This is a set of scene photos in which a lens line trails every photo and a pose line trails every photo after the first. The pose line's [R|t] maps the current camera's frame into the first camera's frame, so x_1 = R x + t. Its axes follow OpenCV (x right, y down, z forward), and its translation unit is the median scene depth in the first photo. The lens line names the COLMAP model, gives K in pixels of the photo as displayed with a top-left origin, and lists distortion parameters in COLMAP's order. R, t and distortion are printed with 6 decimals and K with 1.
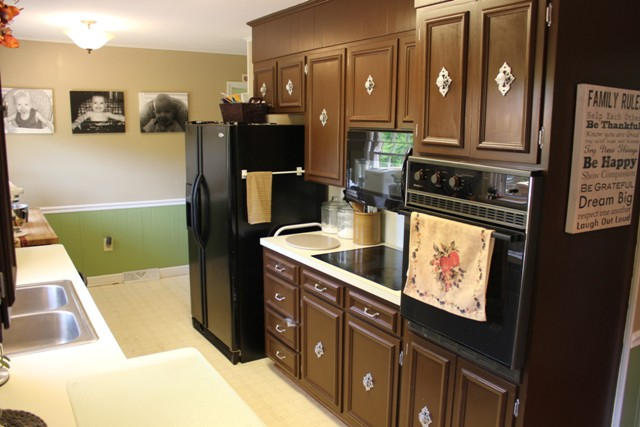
lens RADIAL K [[536.6, 0, 320.0], [0, 536.6, 213.5], [0, 0, 1]] dist [-0.166412, 0.155252]
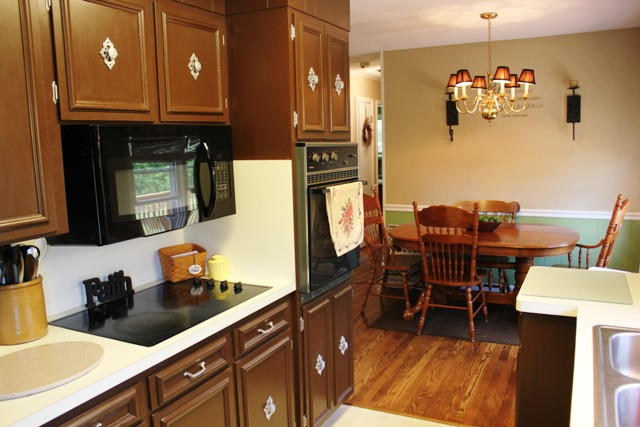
lens RADIAL K [[536.6, 0, 320.0], [0, 536.6, 213.5], [0, 0, 1]] dist [-0.166412, 0.155252]
pose [[-0.520141, -0.113419, 0.846516, -0.801113], [0.166642, 0.958617, 0.230832, -0.217824], [-0.837666, 0.261130, -0.479716, 1.553553]]
